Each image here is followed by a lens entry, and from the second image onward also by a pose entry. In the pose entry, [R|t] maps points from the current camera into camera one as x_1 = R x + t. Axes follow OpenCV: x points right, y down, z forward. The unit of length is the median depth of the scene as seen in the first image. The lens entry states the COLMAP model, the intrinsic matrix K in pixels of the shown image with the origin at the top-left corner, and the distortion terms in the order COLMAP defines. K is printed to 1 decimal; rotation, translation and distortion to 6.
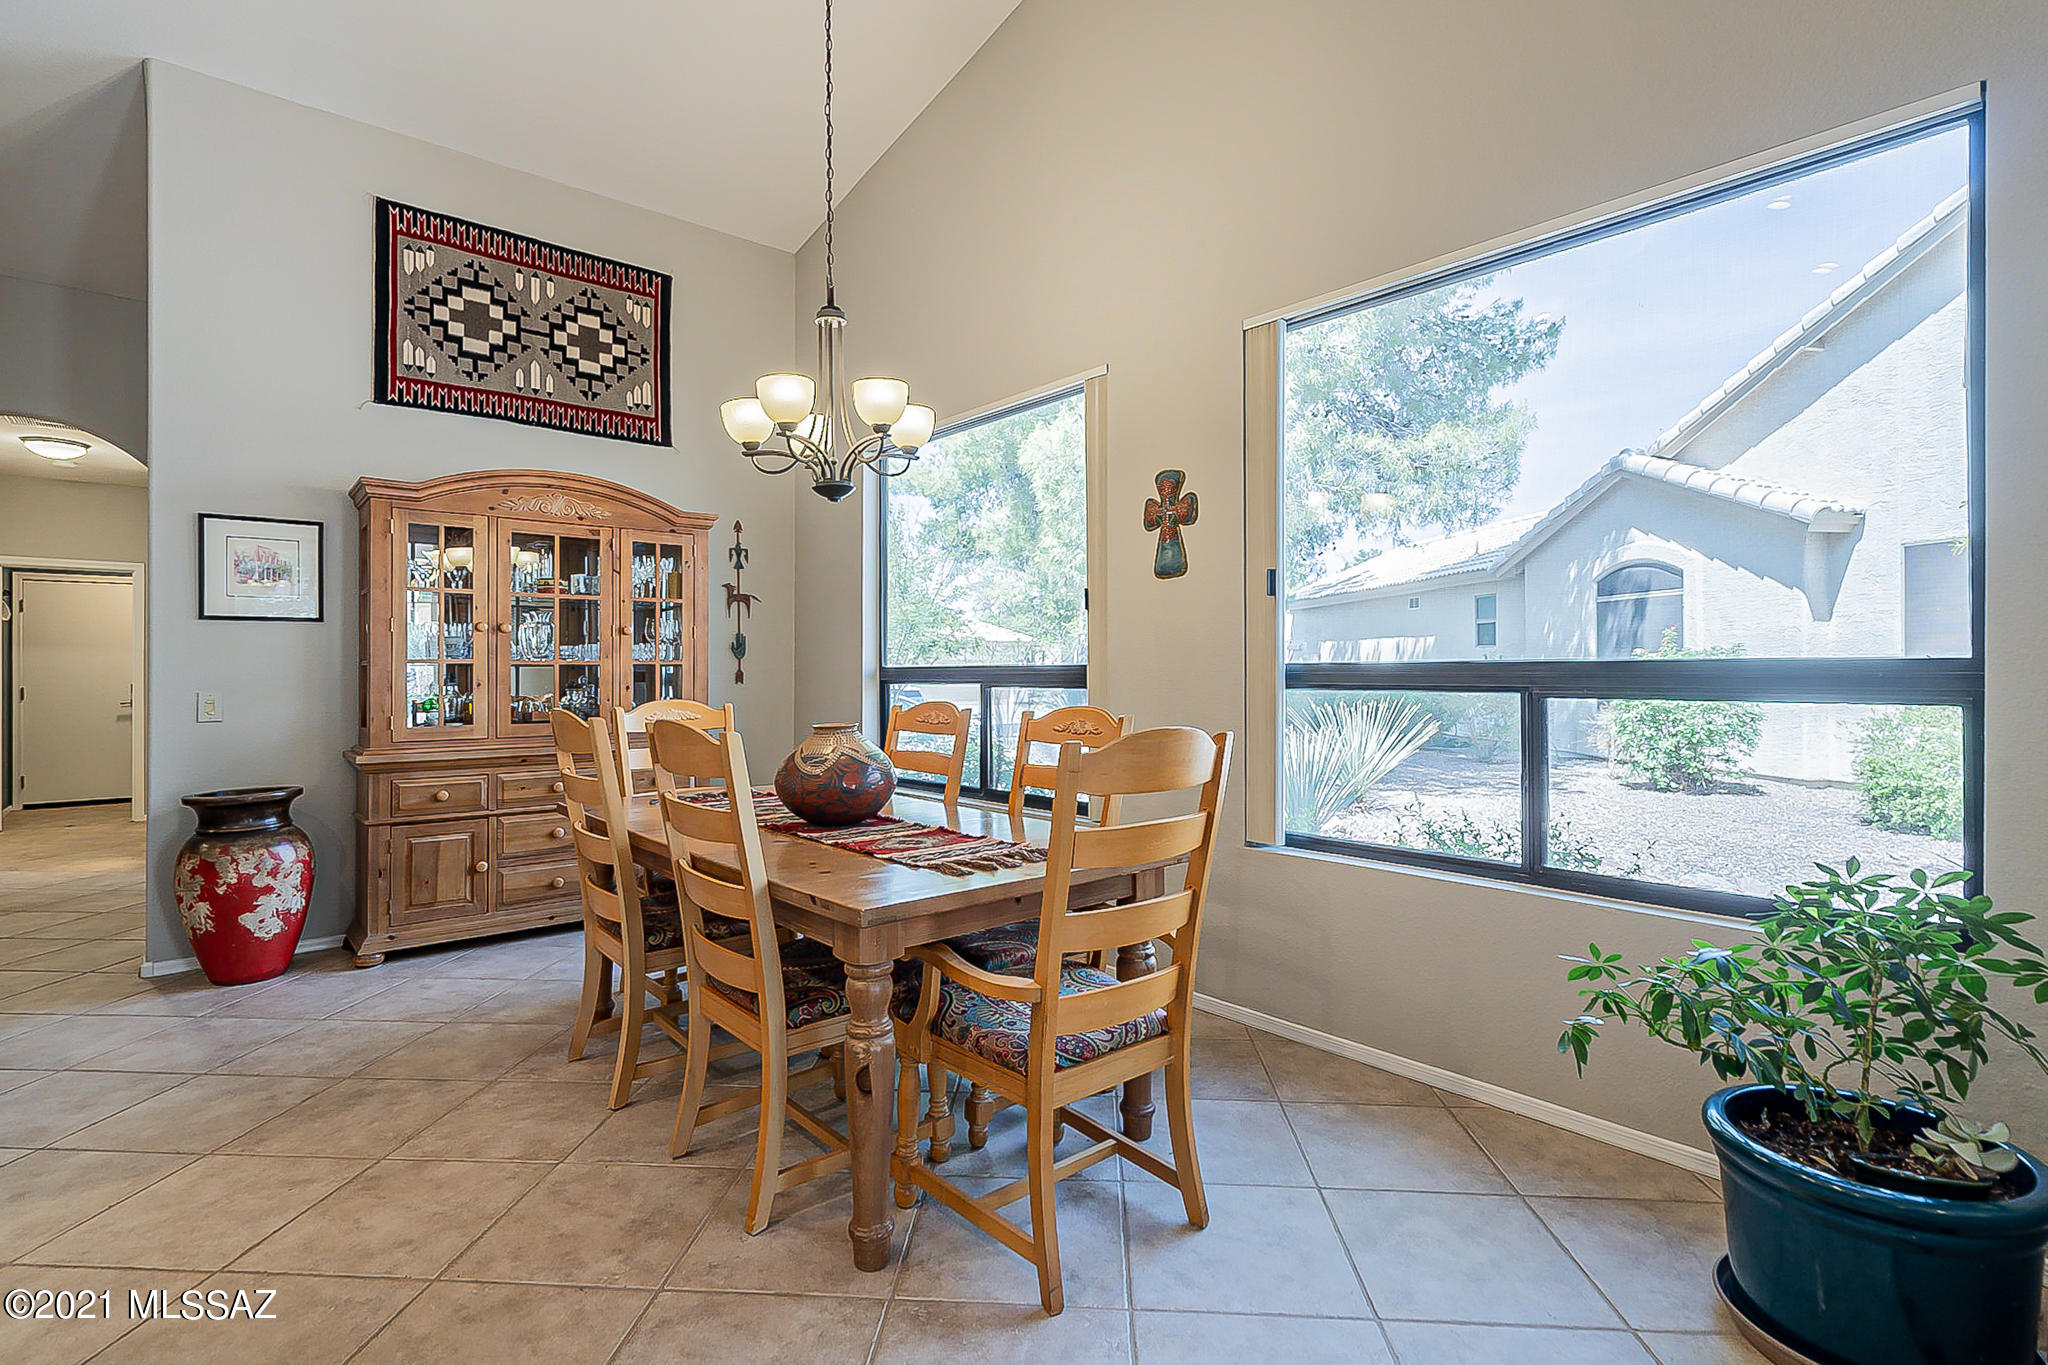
lens RADIAL K [[964.1, 0, 1010.9], [0, 964.1, 667.4], [0, 0, 1]] dist [0.001421, 0.000146]
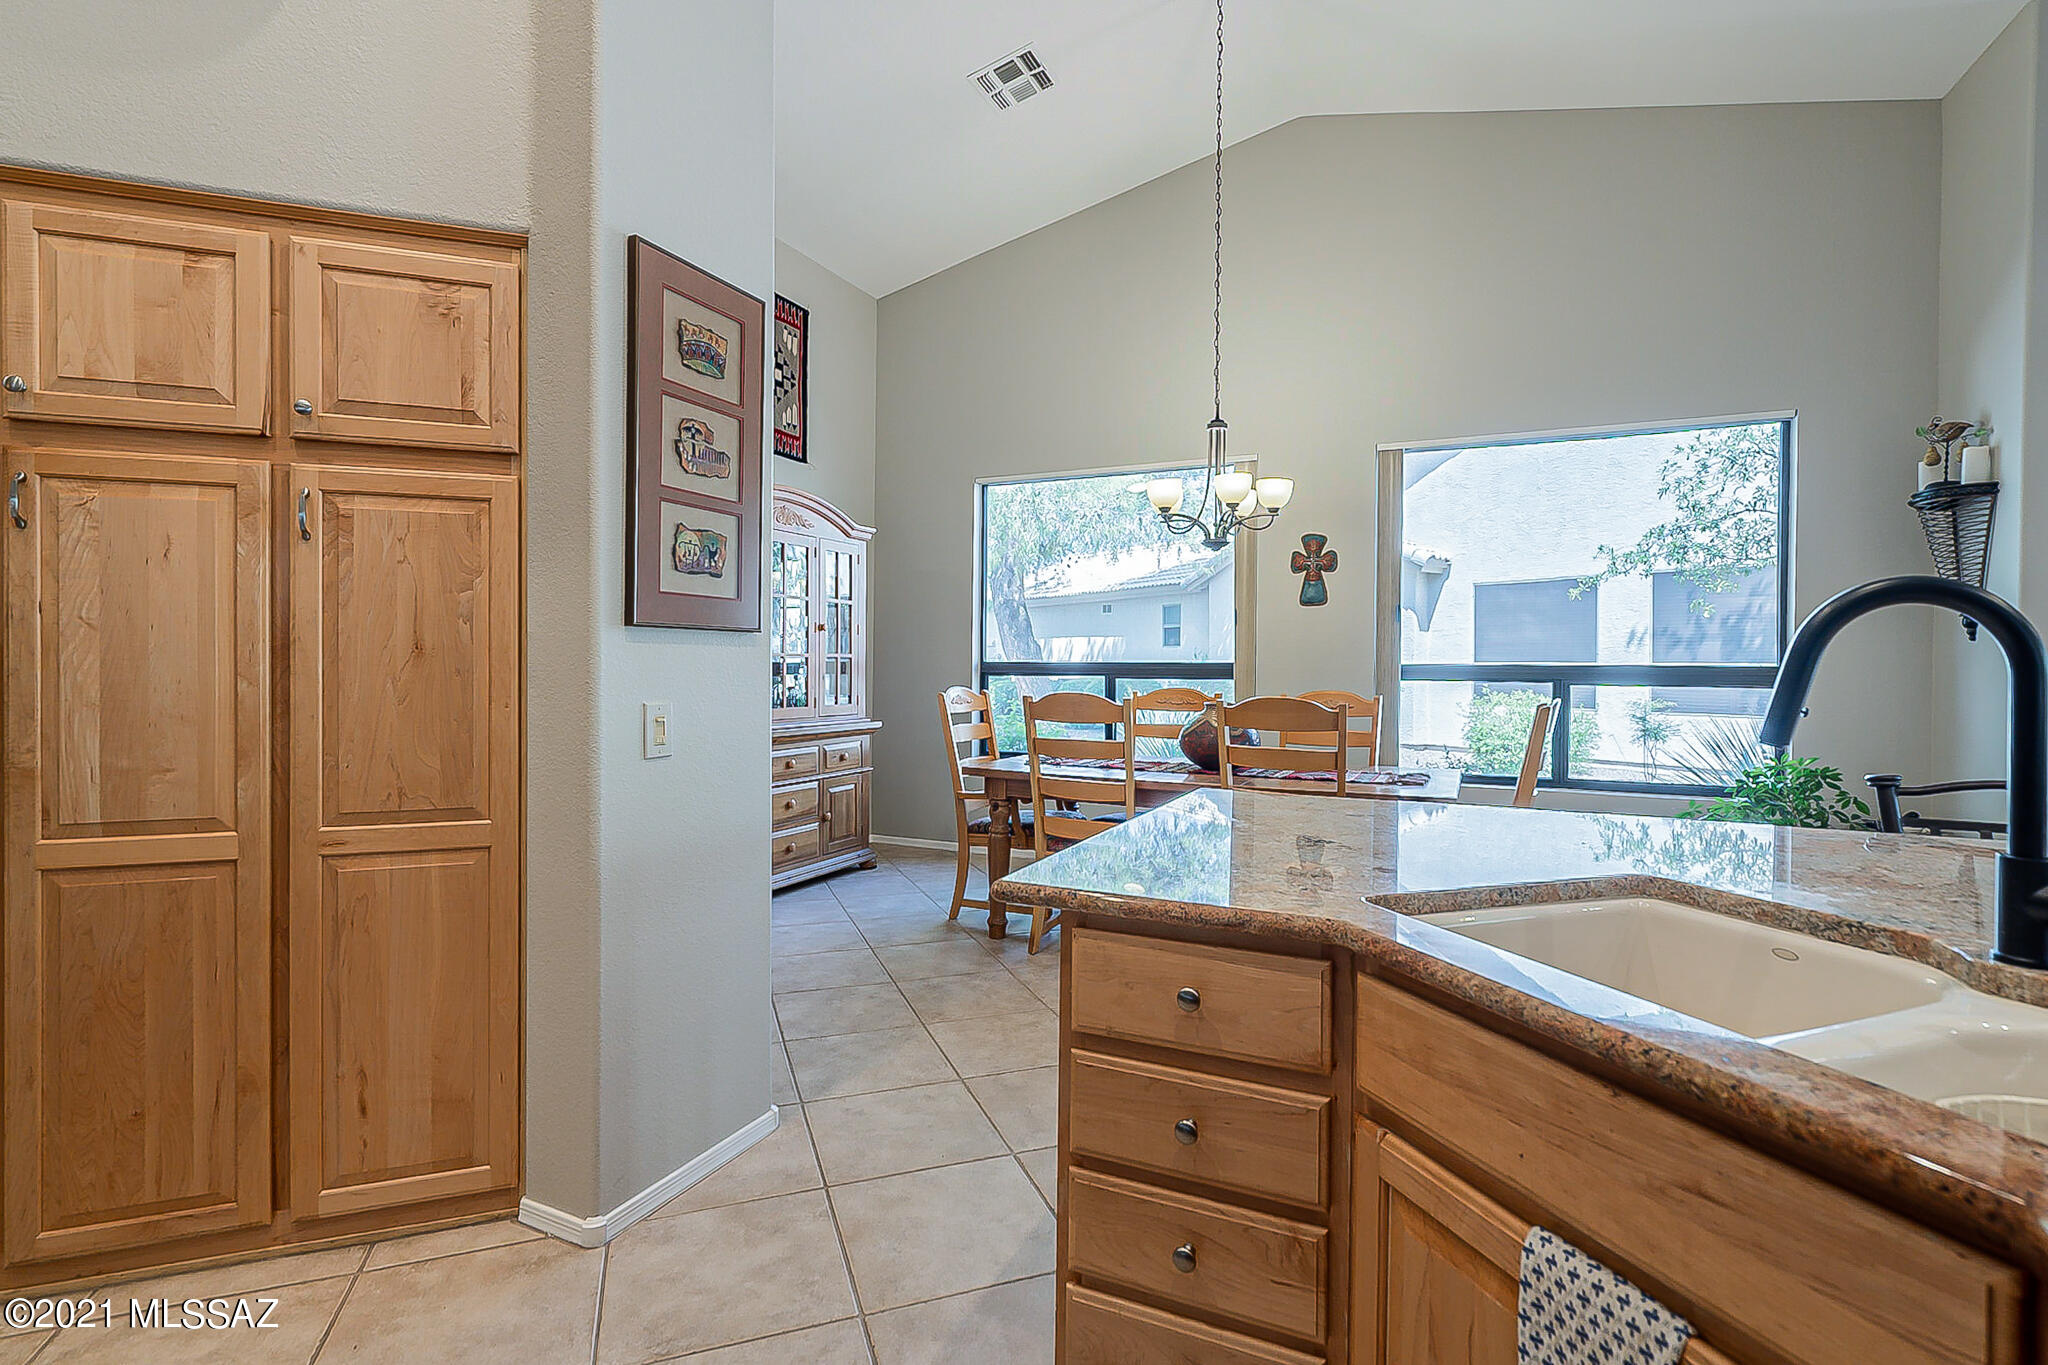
lens RADIAL K [[964.1, 0, 1012.7], [0, 964.1, 668.4], [0, 0, 1]] dist [0.001421, 0.000146]
pose [[0.916916, 0.008585, 0.398987, -0.689113], [-0.011958, 0.999911, 0.005965, 0.000998], [-0.398900, -0.010240, 0.916937, -0.152083]]
